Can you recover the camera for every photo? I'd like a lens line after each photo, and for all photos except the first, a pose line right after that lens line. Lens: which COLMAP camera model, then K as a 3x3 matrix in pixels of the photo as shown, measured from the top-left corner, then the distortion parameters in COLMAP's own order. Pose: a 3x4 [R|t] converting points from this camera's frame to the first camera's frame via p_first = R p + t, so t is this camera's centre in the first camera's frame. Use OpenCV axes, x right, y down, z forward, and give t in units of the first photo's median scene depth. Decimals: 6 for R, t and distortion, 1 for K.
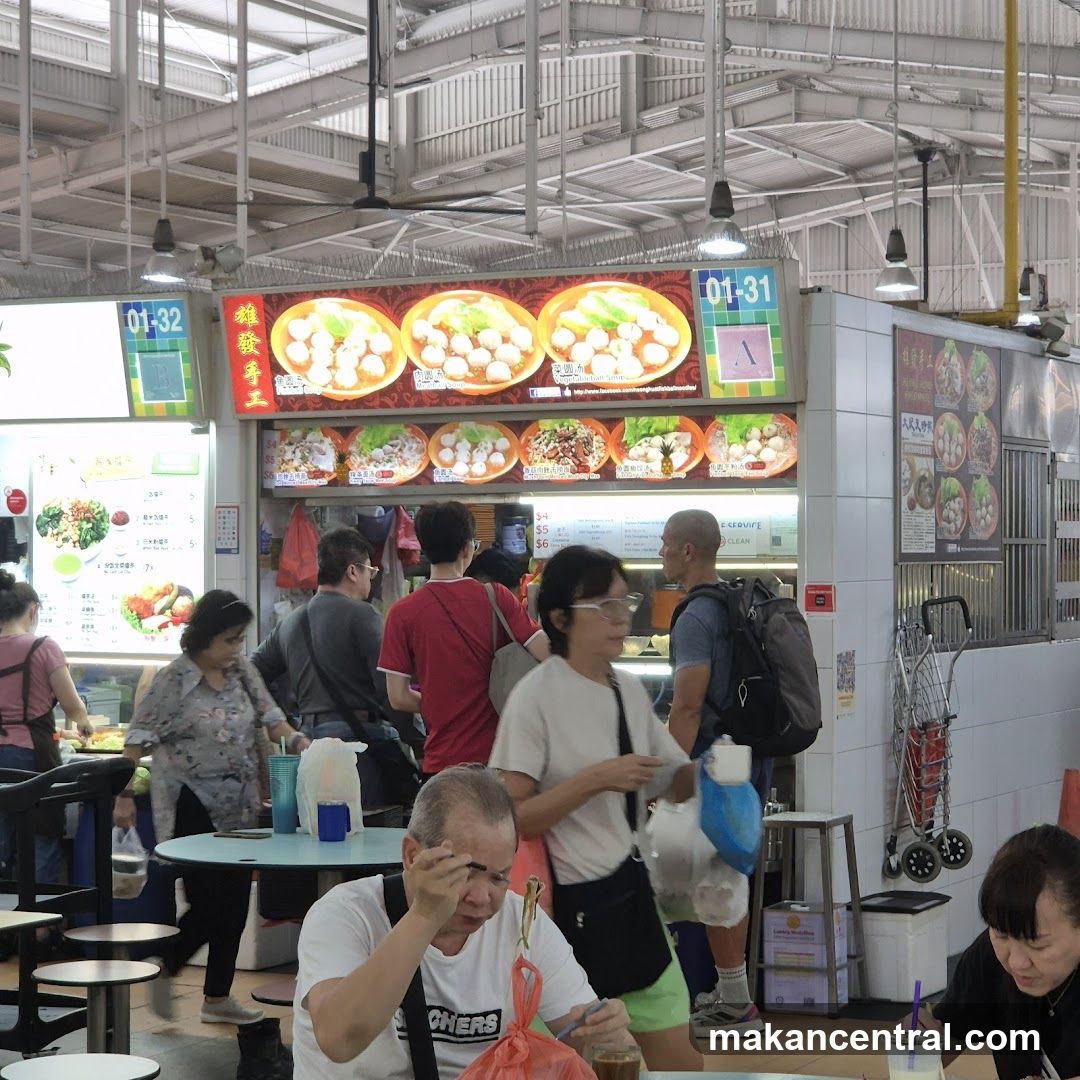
lens RADIAL K [[2729.0, 0, 540.0], [0, 2729.0, 540.0], [0, 0, 1]] dist [-0.957358, 18.010336]
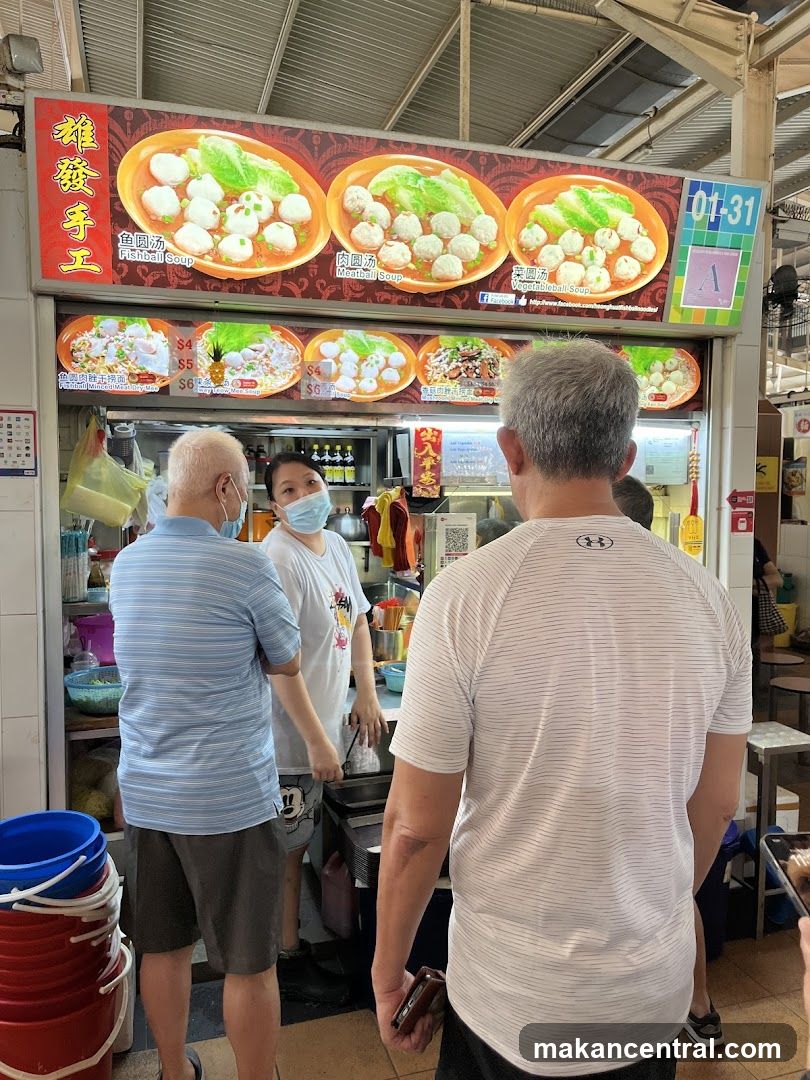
lens RADIAL K [[826.8, 0, 405.0], [0, 826.8, 540.0], [0, 0, 1]] dist [0.031902, 0.001515]
pose [[0.711105, -0.035996, 0.702164, -0.211652], [-0.002866, 0.998532, 0.054092, 0.010375], [-0.703080, -0.040478, 0.709958, 0.813228]]
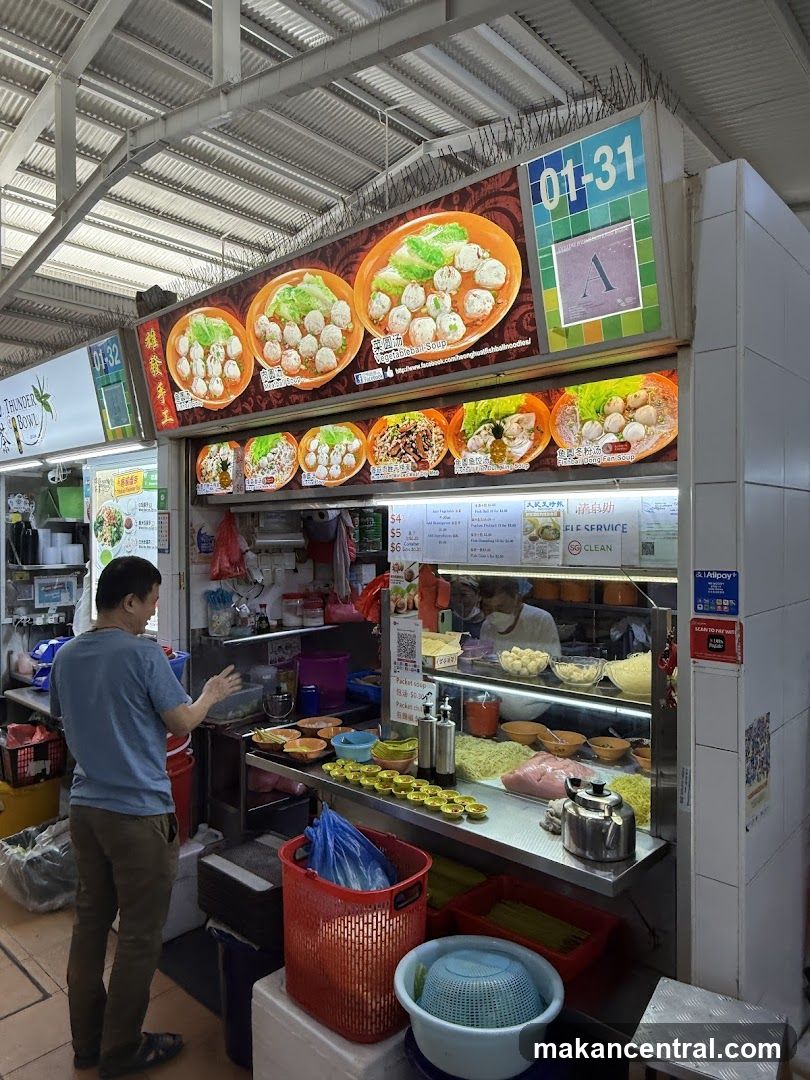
lens RADIAL K [[711.1, 0, 405.0], [0, 711.1, 540.0], [0, 0, 1]] dist [0.005055, 0.001894]
pose [[0.965882, -0.000375, -0.258983, 0.071584], [0.004797, 0.999853, 0.016443, -0.005144], [0.258938, -0.017125, 0.965742, 0.770415]]
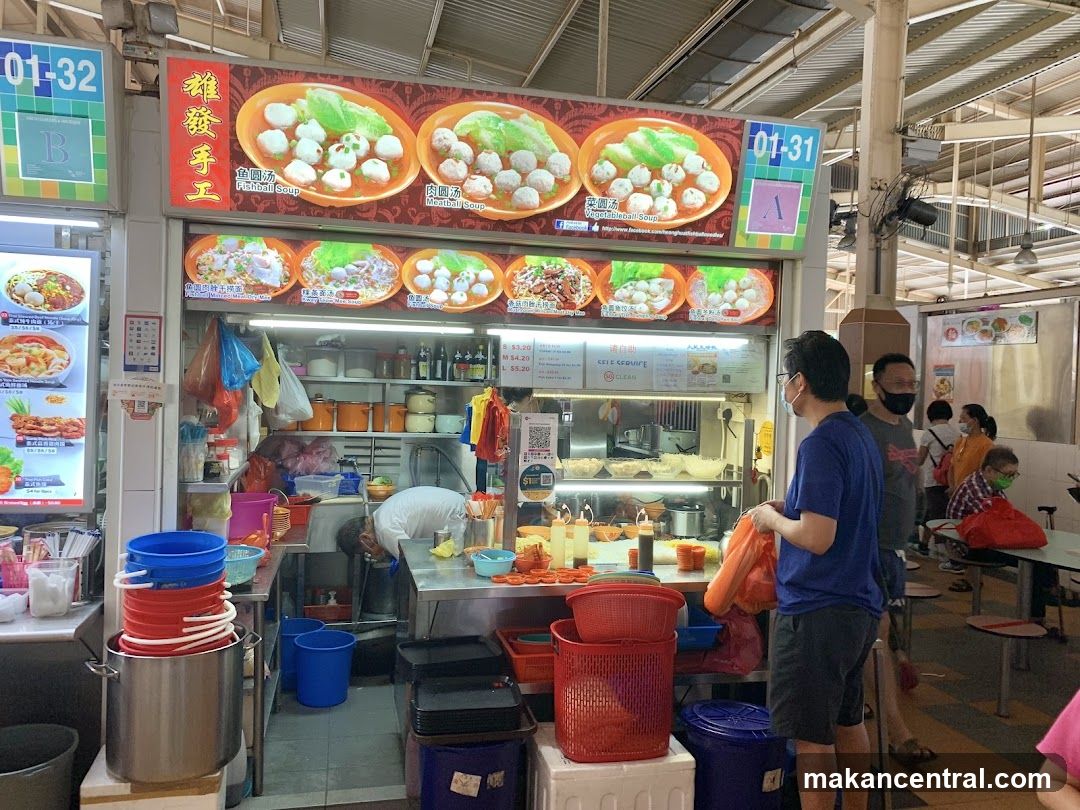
lens RADIAL K [[825.4, 0, 540.0], [0, 825.4, 405.0], [0, 0, 1]] dist [0.063292, -0.102280]
pose [[0.755540, 0.009761, 0.655029, -0.205118], [-0.032093, 0.999240, 0.022127, 0.006134], [-0.654315, -0.037739, 0.755279, 0.762751]]
